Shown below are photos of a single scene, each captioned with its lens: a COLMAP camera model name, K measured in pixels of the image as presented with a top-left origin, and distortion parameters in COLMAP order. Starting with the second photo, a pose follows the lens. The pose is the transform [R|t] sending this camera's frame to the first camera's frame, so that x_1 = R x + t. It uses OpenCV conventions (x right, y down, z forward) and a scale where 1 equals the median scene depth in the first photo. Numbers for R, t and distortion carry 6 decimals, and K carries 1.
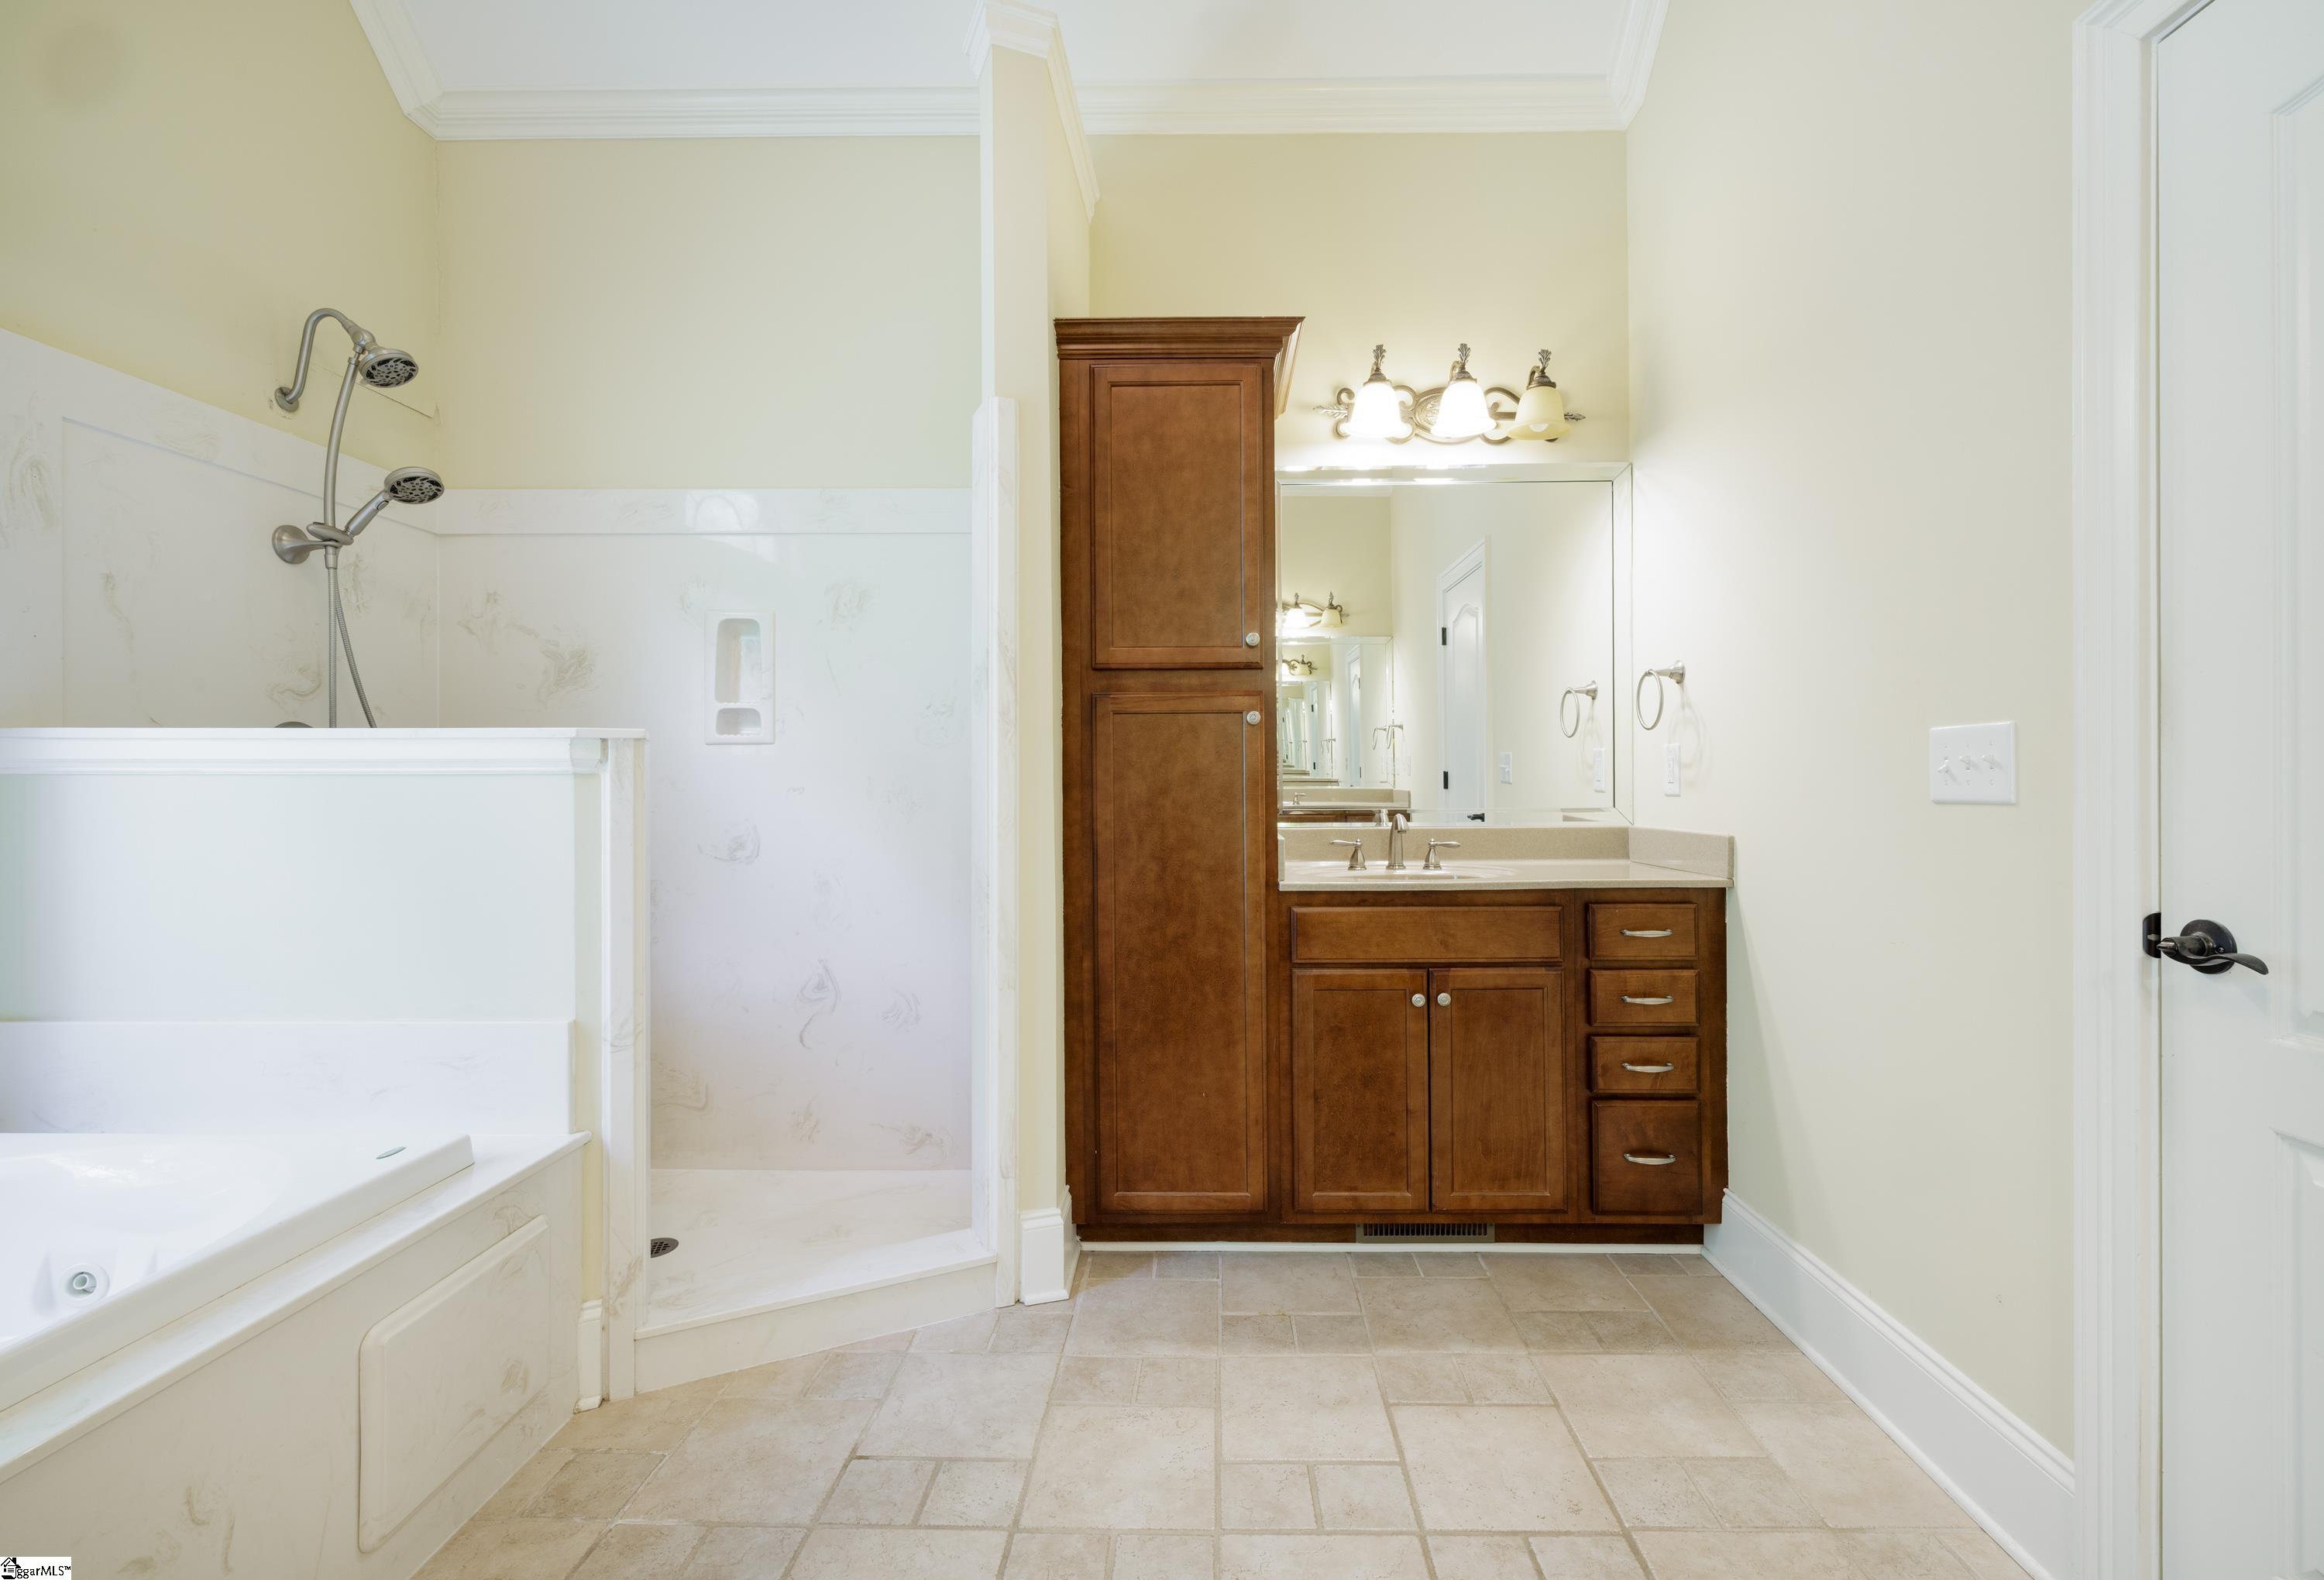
lens RADIAL K [[1017.6, 0, 1168.8], [0, 1017.6, 775.8], [0, 0, 1]] dist [-0.000037, 0.000105]
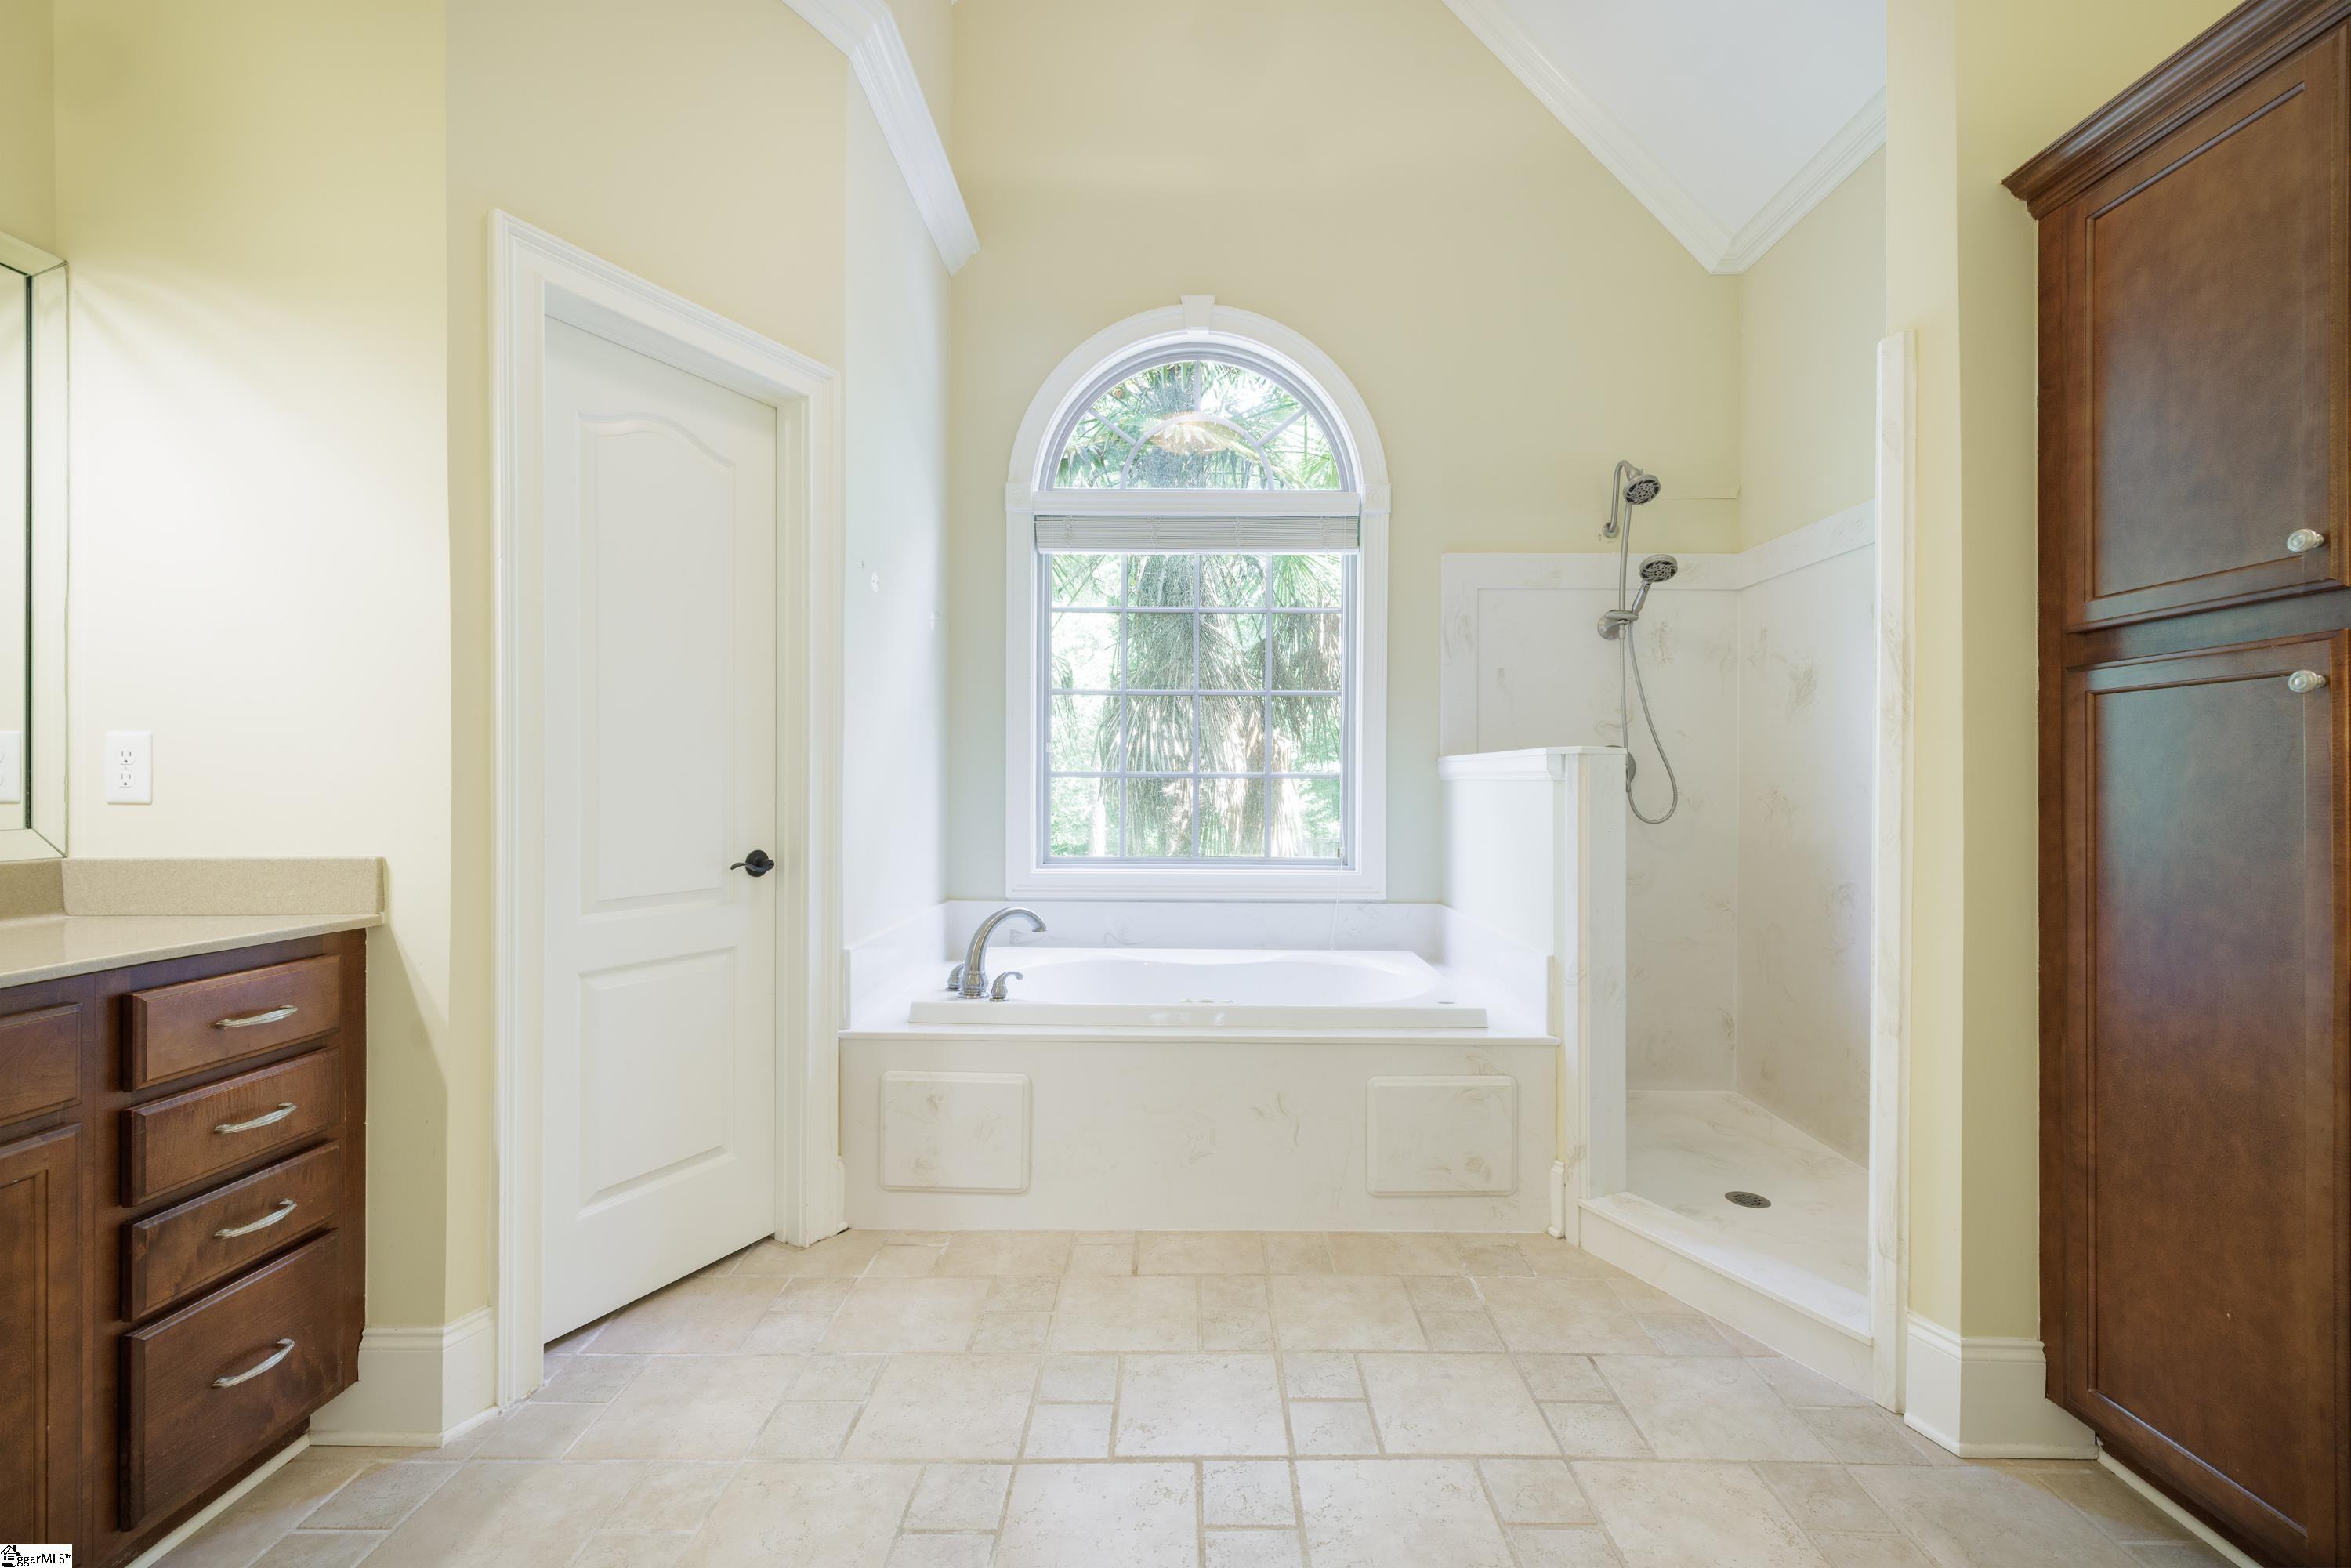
lens RADIAL K [[993.2, 0, 1182.3], [0, 993.2, 781.6], [0, 0, 1]] dist [0.000688, 0.000020]
pose [[0.006534, 0.002054, -0.999977, 0.618906], [-0.002552, 0.999995, 0.002037, -0.001441], [0.999975, 0.002539, 0.006539, 0.378617]]
